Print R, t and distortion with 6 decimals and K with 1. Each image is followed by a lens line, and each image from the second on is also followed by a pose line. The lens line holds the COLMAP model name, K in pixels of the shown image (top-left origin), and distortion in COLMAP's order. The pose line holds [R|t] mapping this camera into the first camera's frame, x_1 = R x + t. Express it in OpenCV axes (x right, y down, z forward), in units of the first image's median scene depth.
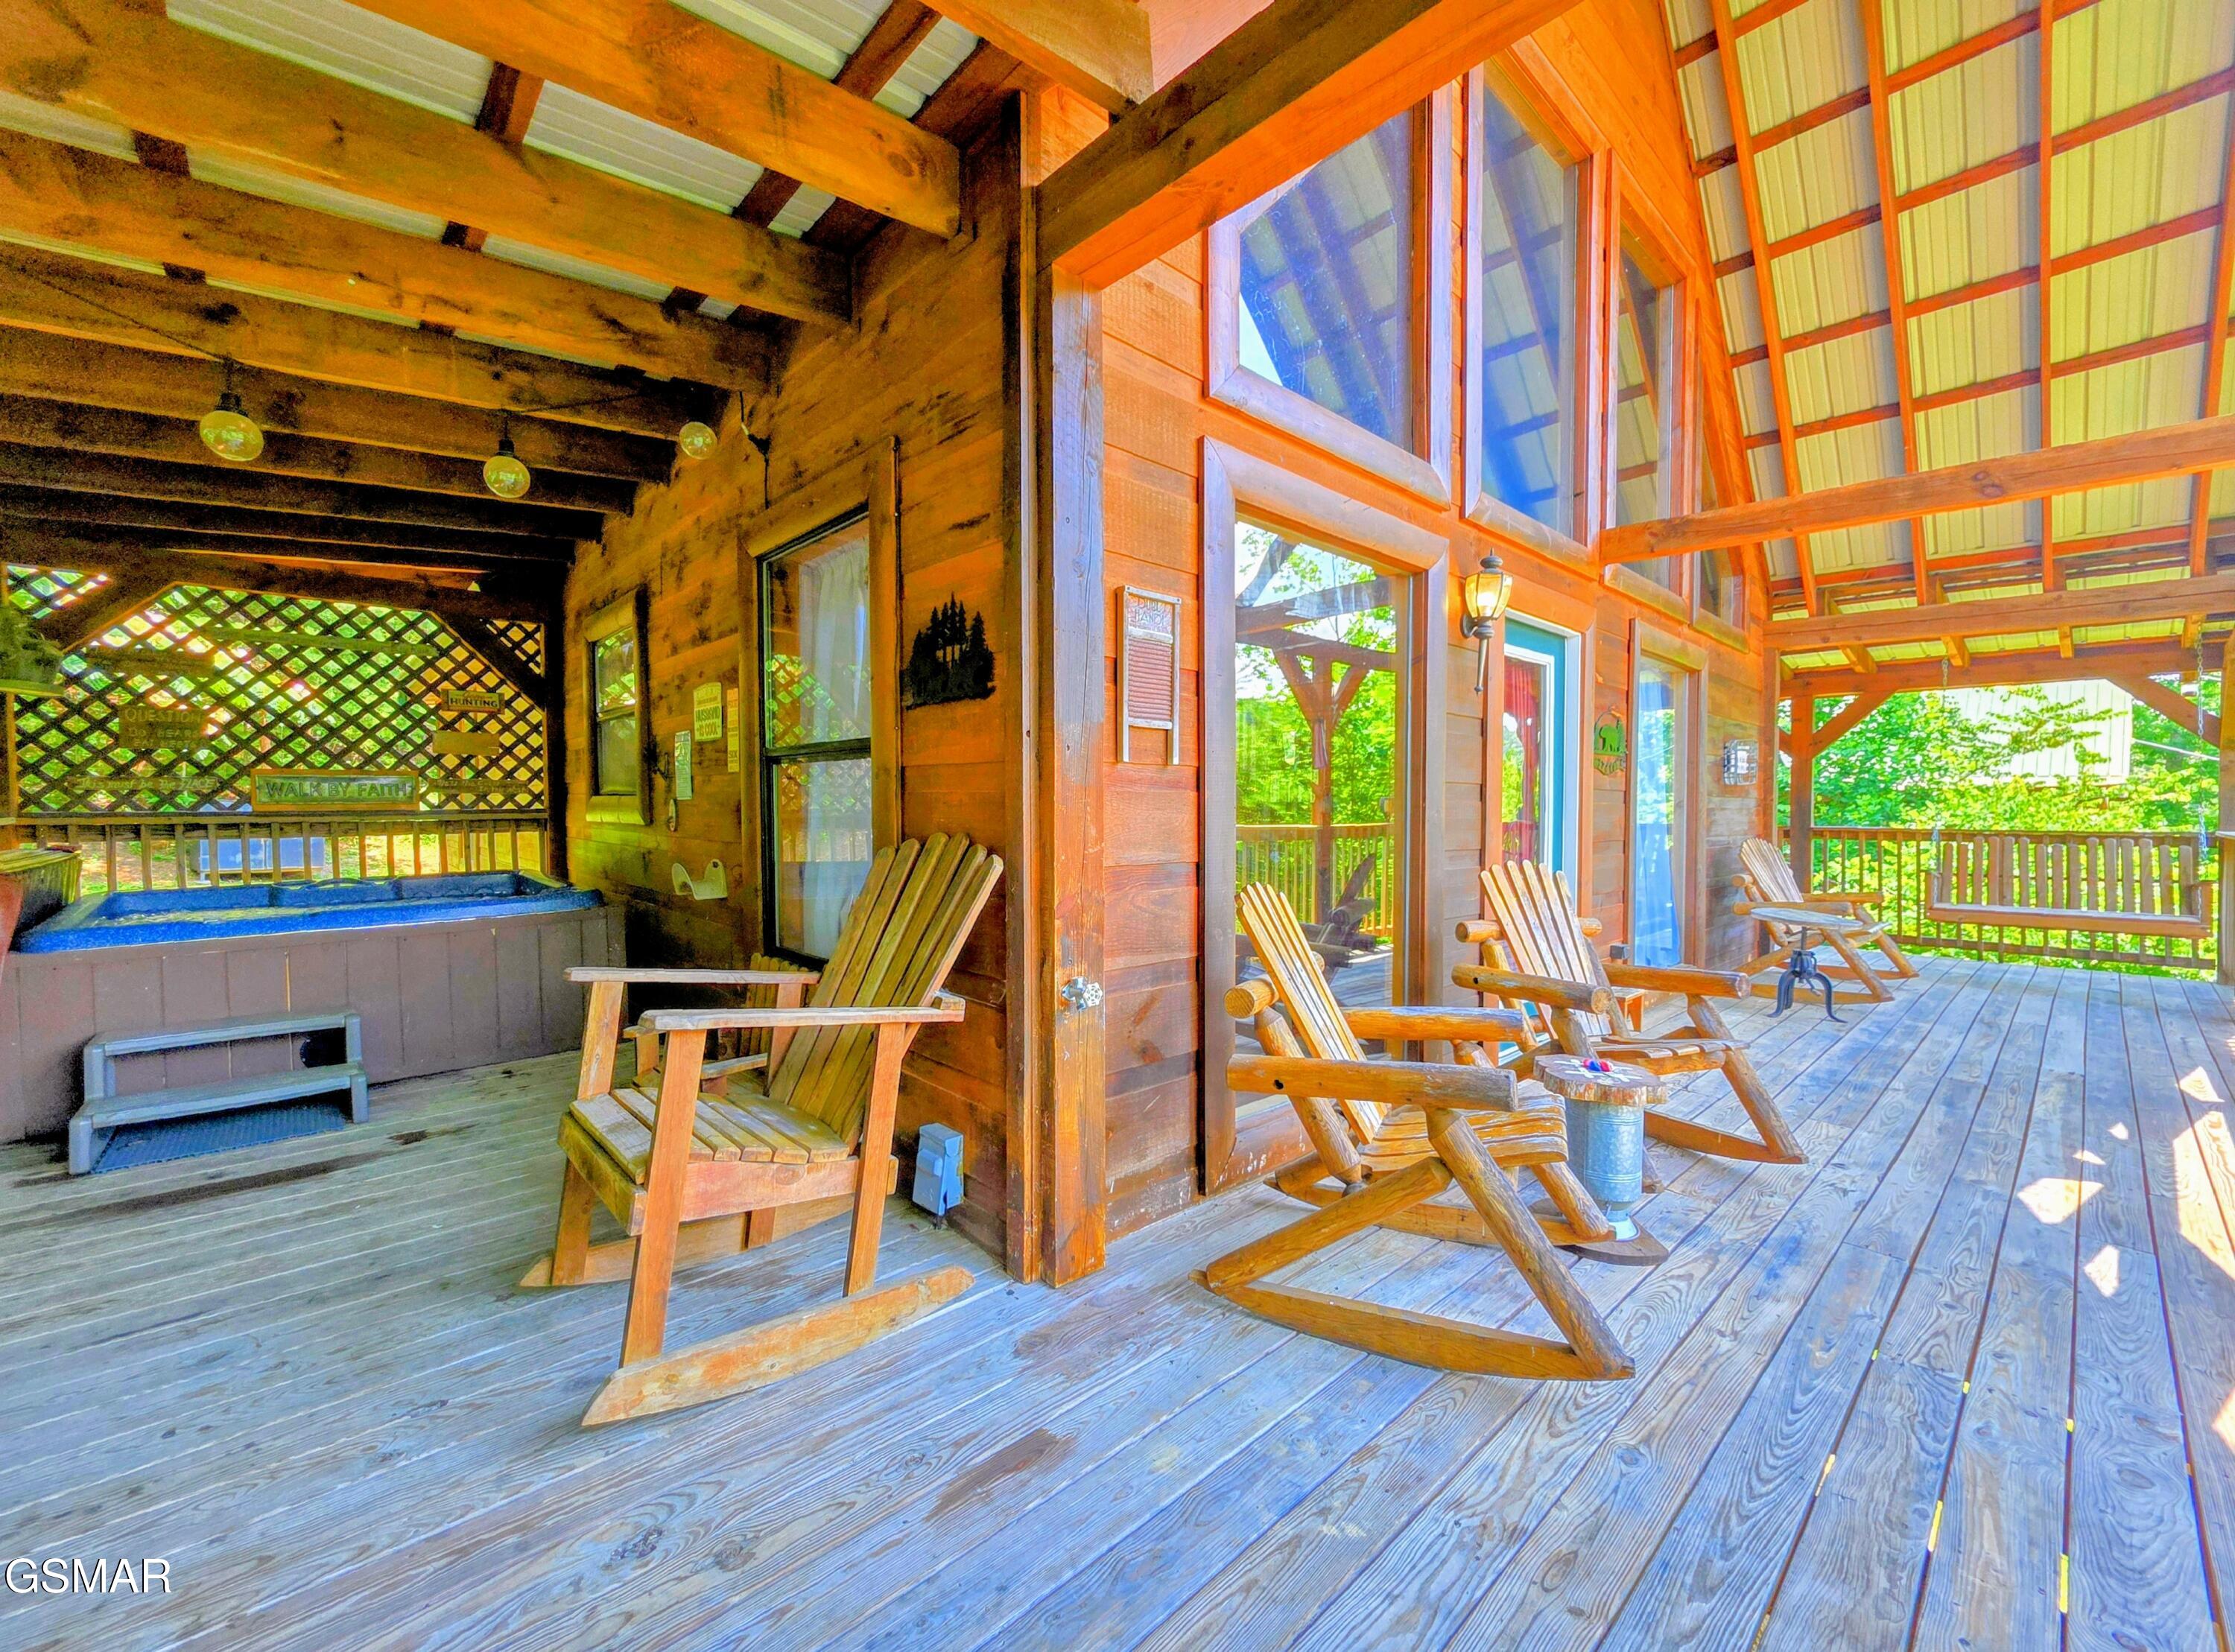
lens RADIAL K [[877.3, 0, 1081.8], [0, 877.3, 841.5], [0, 0, 1]] dist [-0.000768, 0.000154]
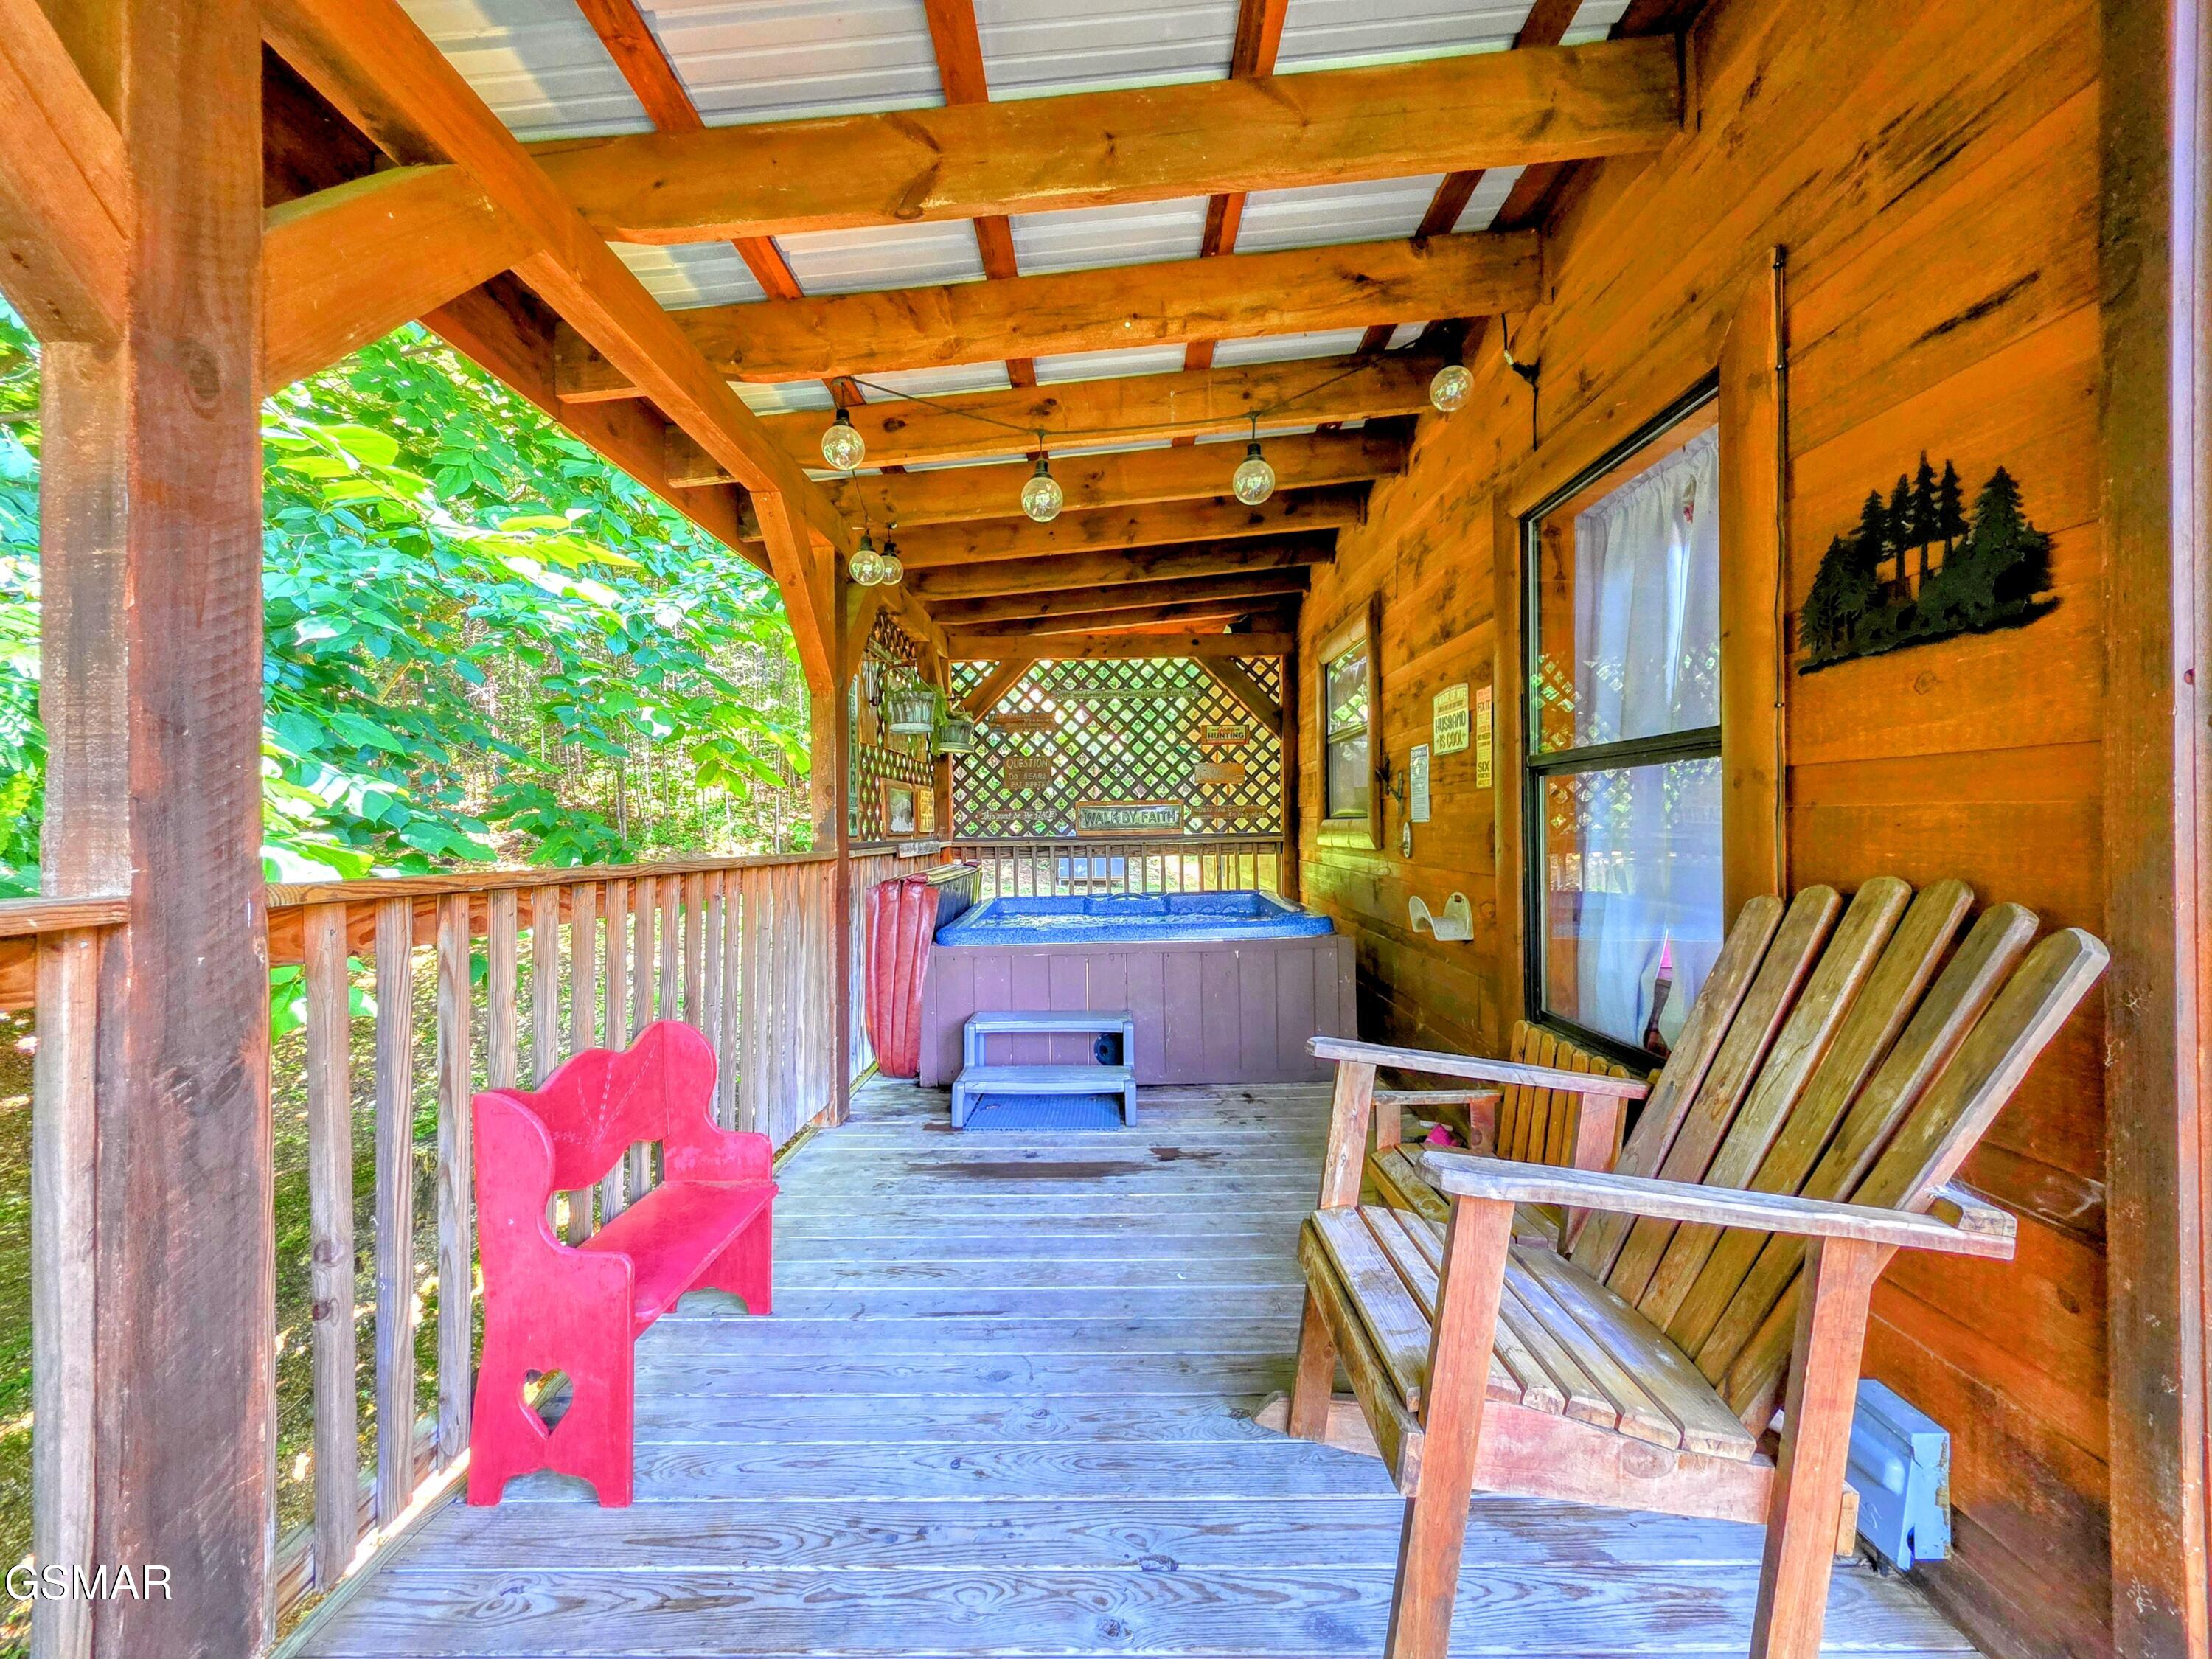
lens RADIAL K [[891.7, 0, 1106.0], [0, 891.7, 829.5], [0, 0, 1]] dist [-0.000518, -0.000227]
pose [[0.738082, -0.007405, -0.674671, -0.091810], [-0.017344, 0.999401, -0.029943, -0.009341], [0.674488, 0.033802, 0.737511, 0.141204]]
